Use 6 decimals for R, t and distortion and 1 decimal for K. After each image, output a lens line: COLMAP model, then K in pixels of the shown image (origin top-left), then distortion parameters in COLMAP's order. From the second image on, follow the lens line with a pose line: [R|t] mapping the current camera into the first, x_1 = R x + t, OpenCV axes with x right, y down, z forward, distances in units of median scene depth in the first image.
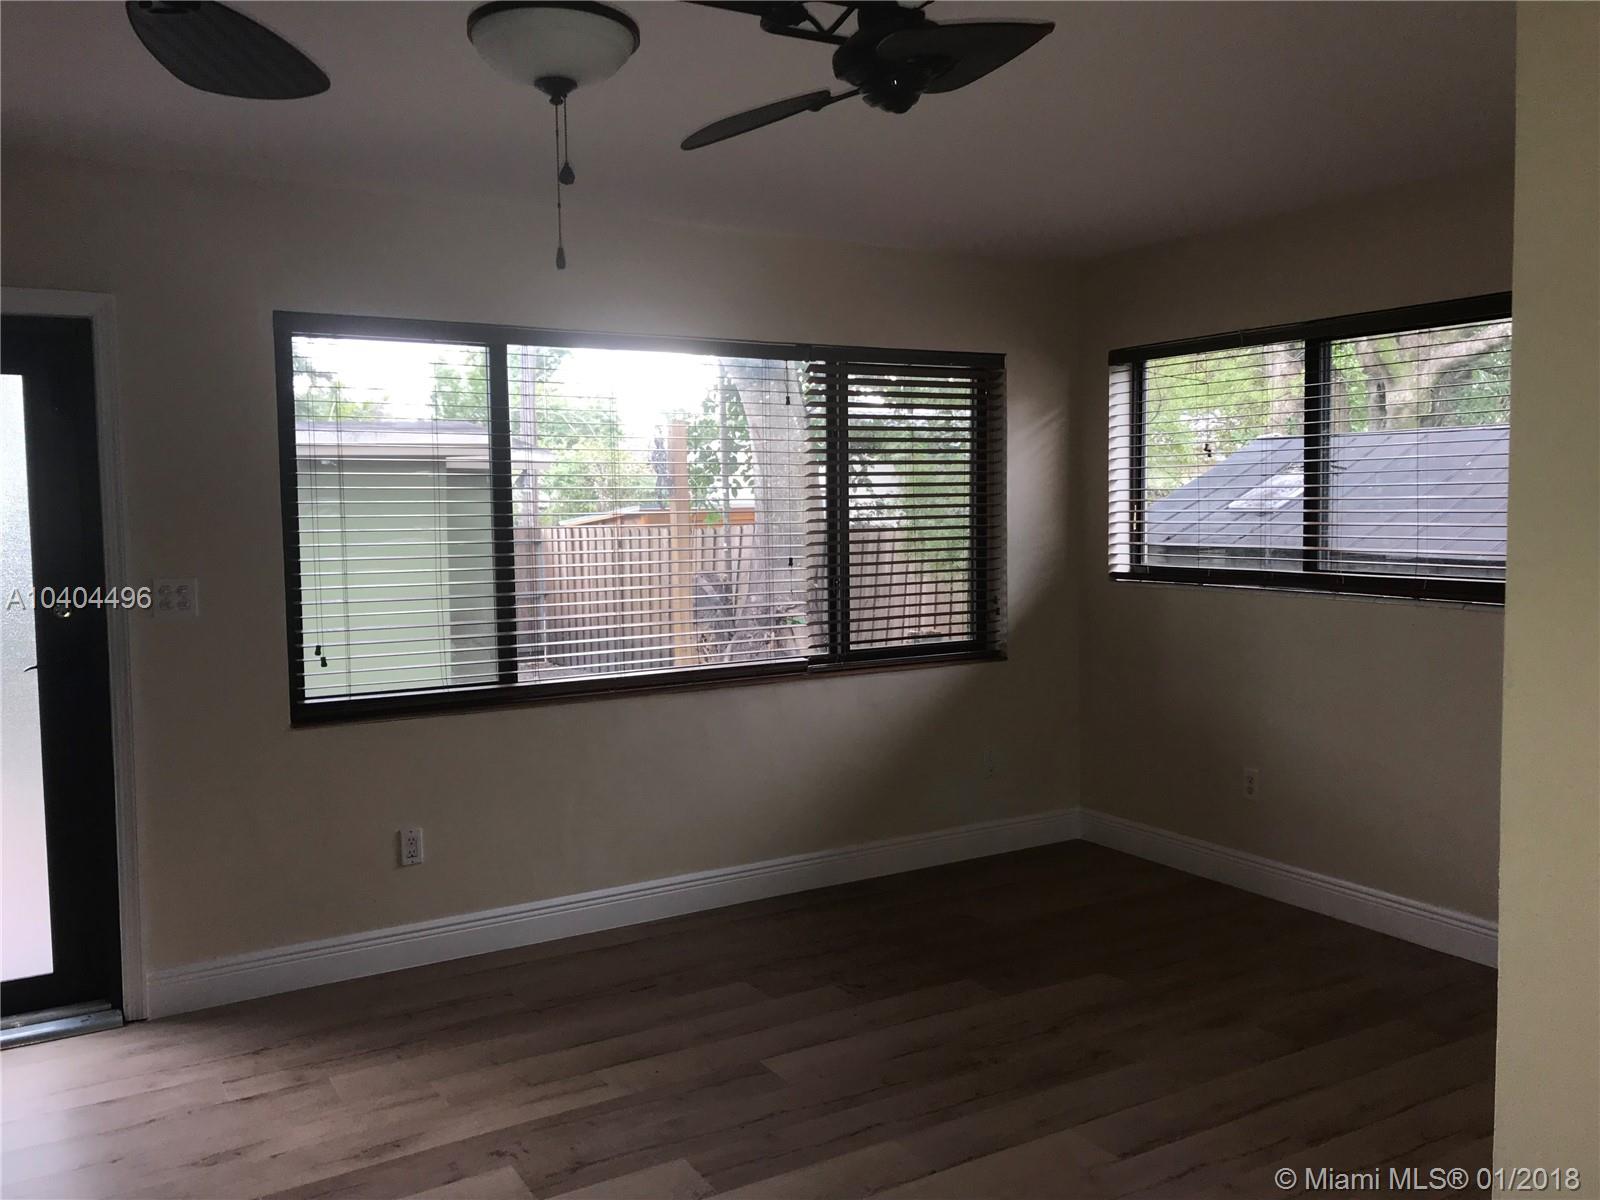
lens RADIAL K [[1318.2, 0, 804.7], [0, 1318.2, 601.5], [0, 0, 1]] dist [-0.000505, 0.052399]
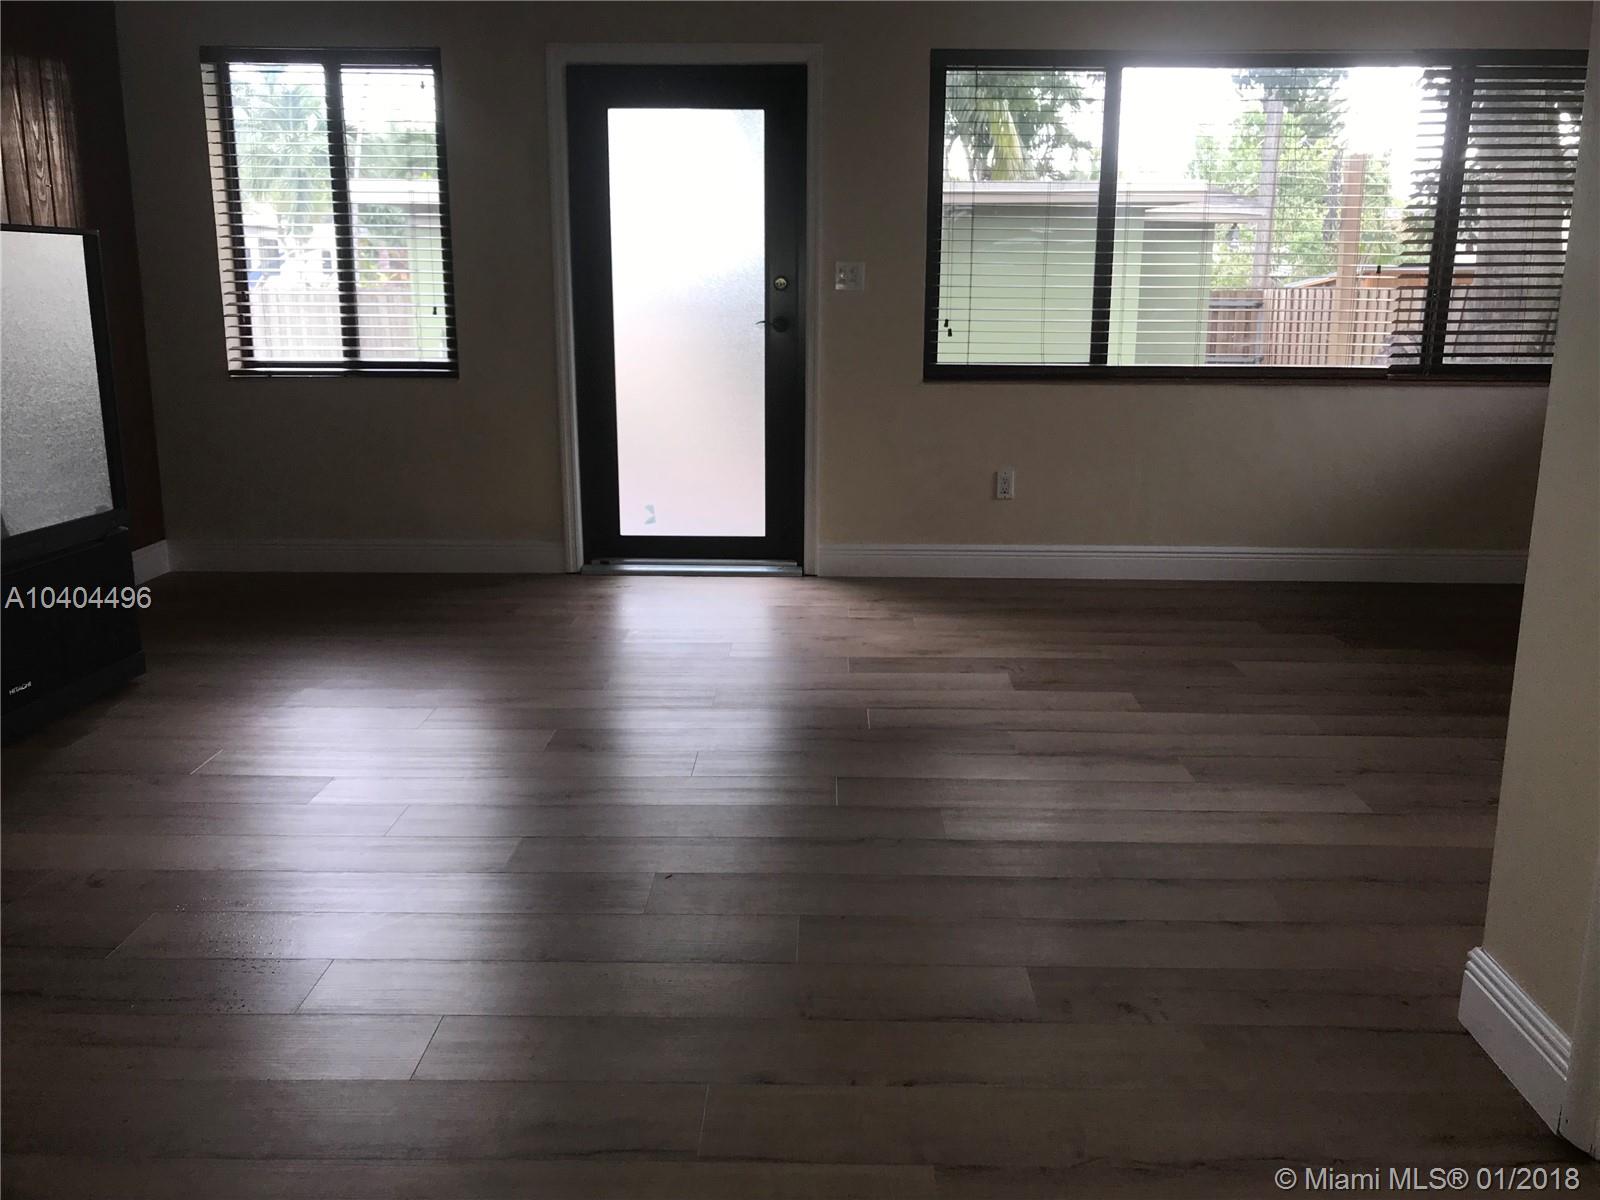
lens RADIAL K [[1318.2, 0, 797.8], [0, 1318.2, 598.9], [0, 0, 1]] dist [-0.000505, 0.052399]
pose [[0.843334, 0.138864, -0.519138, 0.224534], [-0.056325, 0.983557, 0.171591, 0.090676], [0.534429, -0.115468, 0.837289, -0.205298]]
